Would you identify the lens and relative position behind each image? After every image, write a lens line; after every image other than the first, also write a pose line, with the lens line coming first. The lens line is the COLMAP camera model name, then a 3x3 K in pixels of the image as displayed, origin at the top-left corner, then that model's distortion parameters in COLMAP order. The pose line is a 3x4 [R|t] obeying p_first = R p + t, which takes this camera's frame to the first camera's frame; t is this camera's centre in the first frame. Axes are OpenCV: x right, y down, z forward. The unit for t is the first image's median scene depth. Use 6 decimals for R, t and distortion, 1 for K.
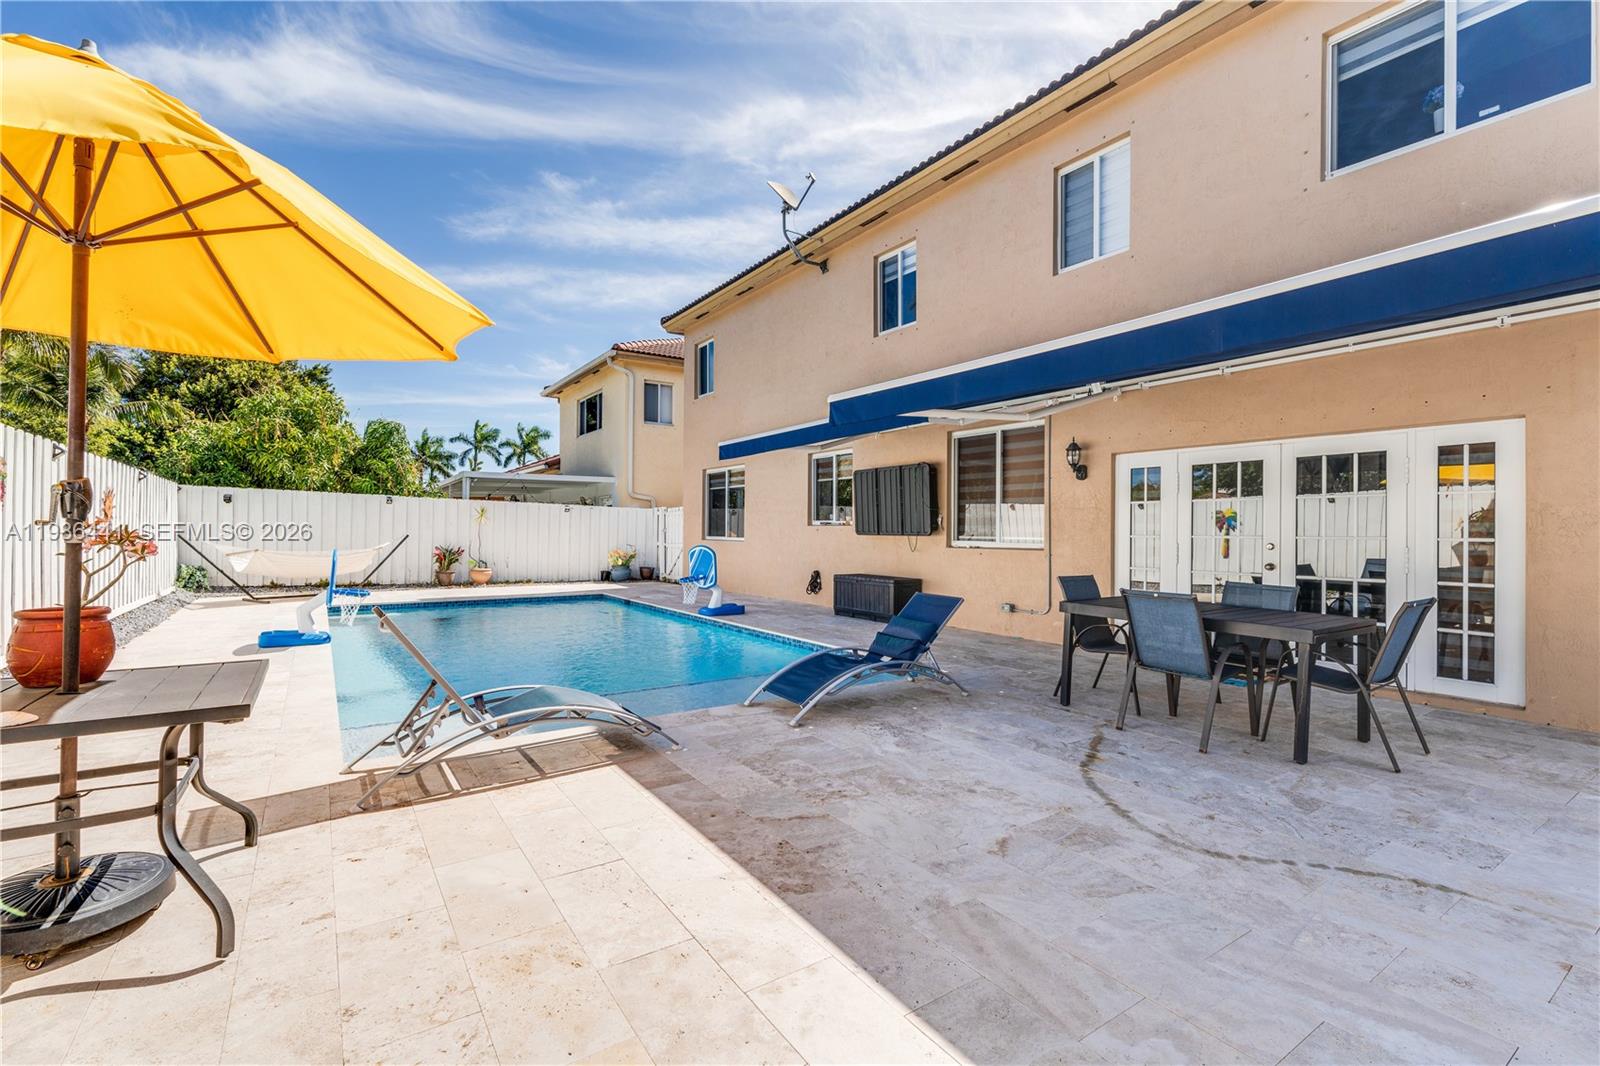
lens RADIAL K [[711.5, 0, 790.0], [0, 711.5, 532.0], [0, 0, 1]] dist [-0.001557, 0.002545]
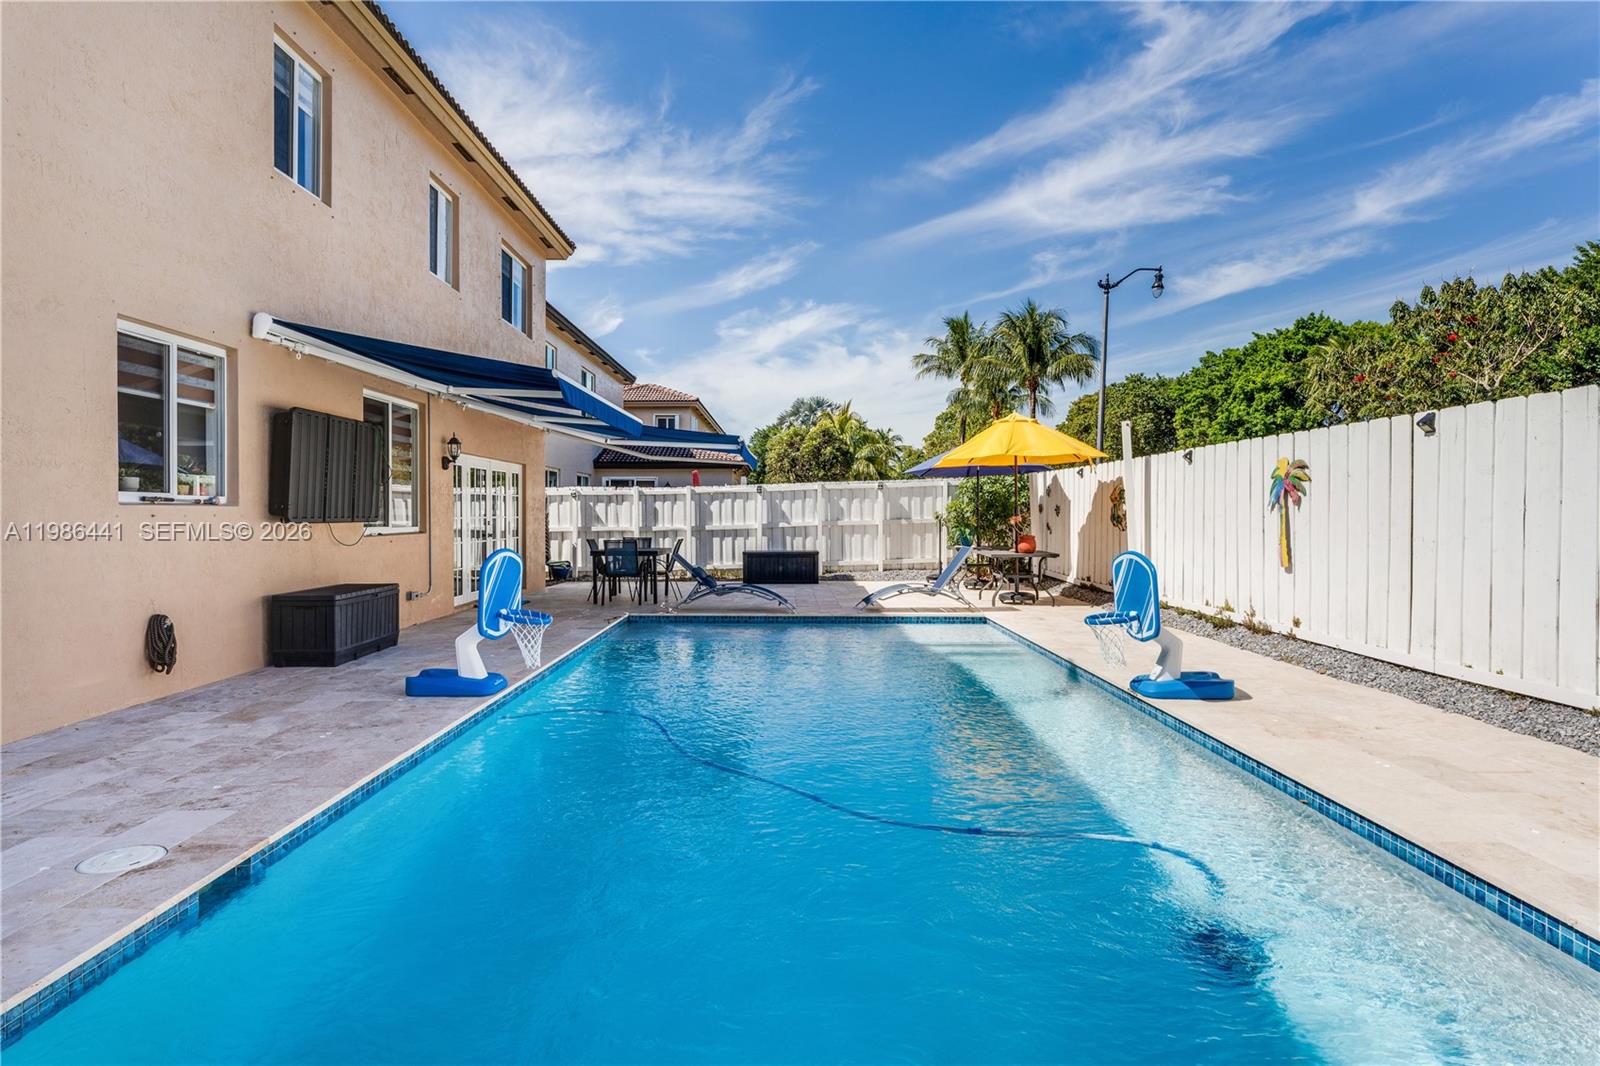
lens RADIAL K [[863.4, 0, 803.1], [0, 863.4, 591.0], [0, 0, 1]] dist [-0.002799, -0.001152]
pose [[-0.837268, -0.057243, 0.543789, -0.719998], [-0.006497, 0.995476, 0.094787, -0.012080], [-0.546755, 0.075829, -0.833852, 1.591794]]
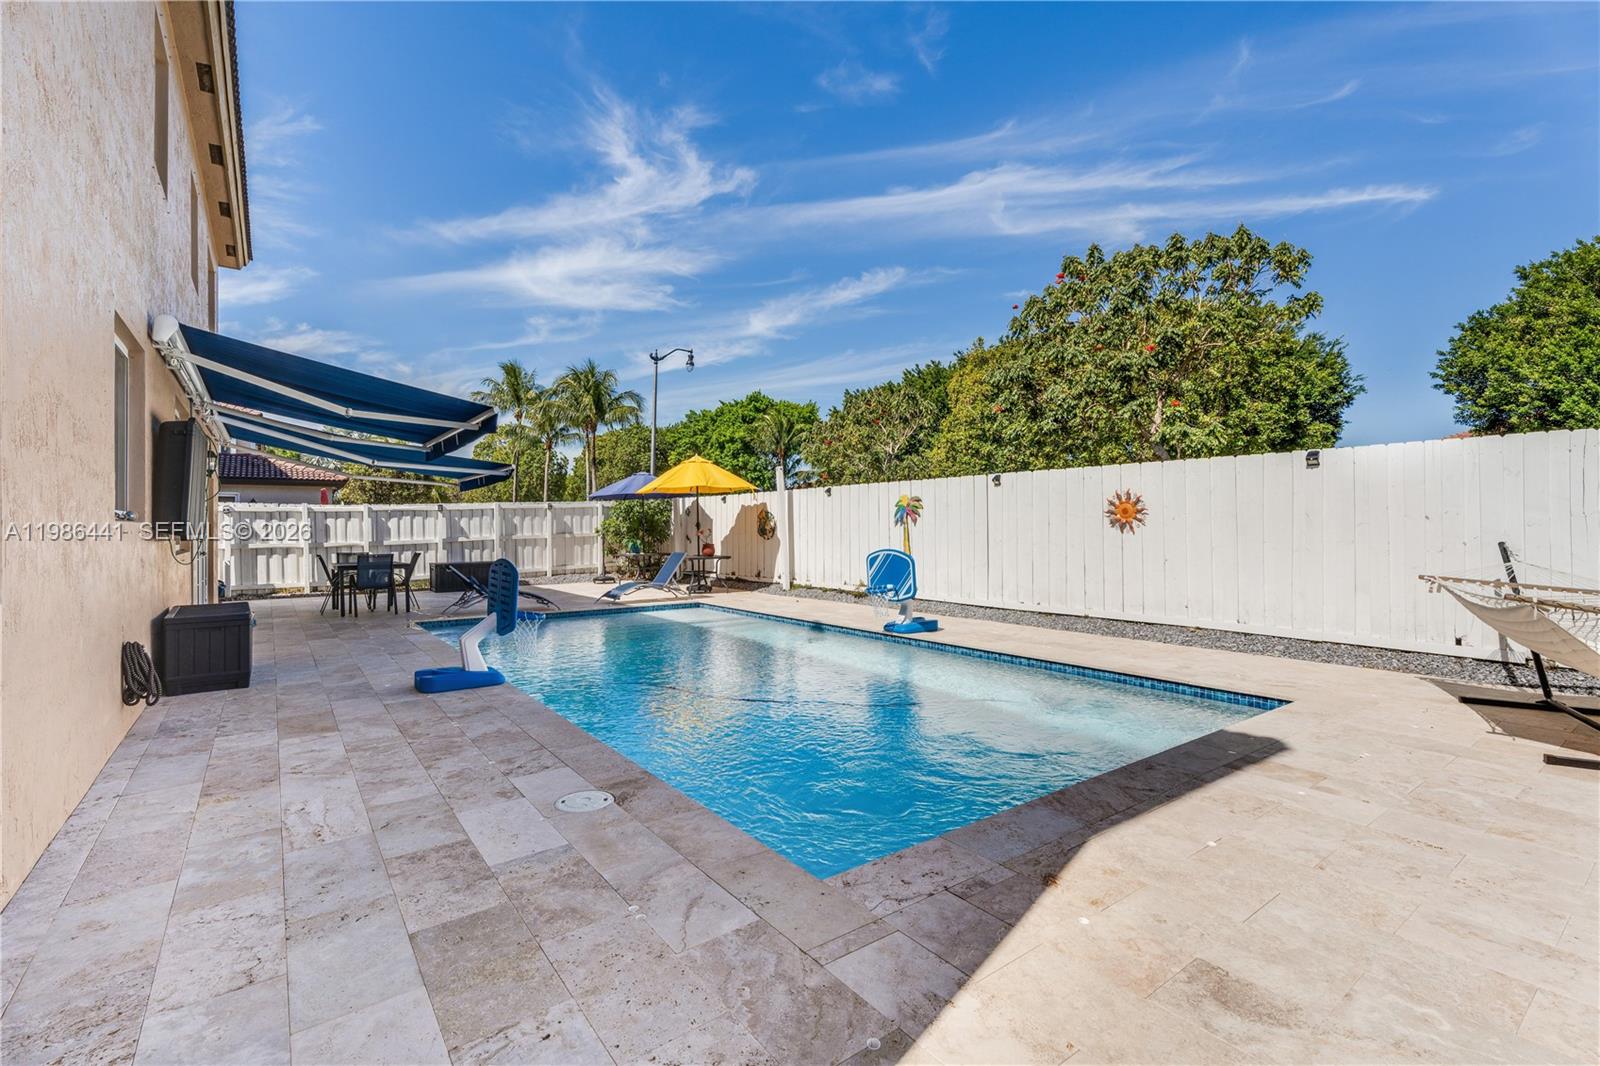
lens RADIAL K [[711.5, 0, 800.1], [0, 711.5, 528.4], [0, 0, 1]] dist [-0.001557, 0.002545]
pose [[-0.998053, -0.002418, -0.062332, -0.376110], [-0.002509, 0.999996, 0.001373, -0.008327], [0.062328, 0.001526, -0.998055, 1.838520]]
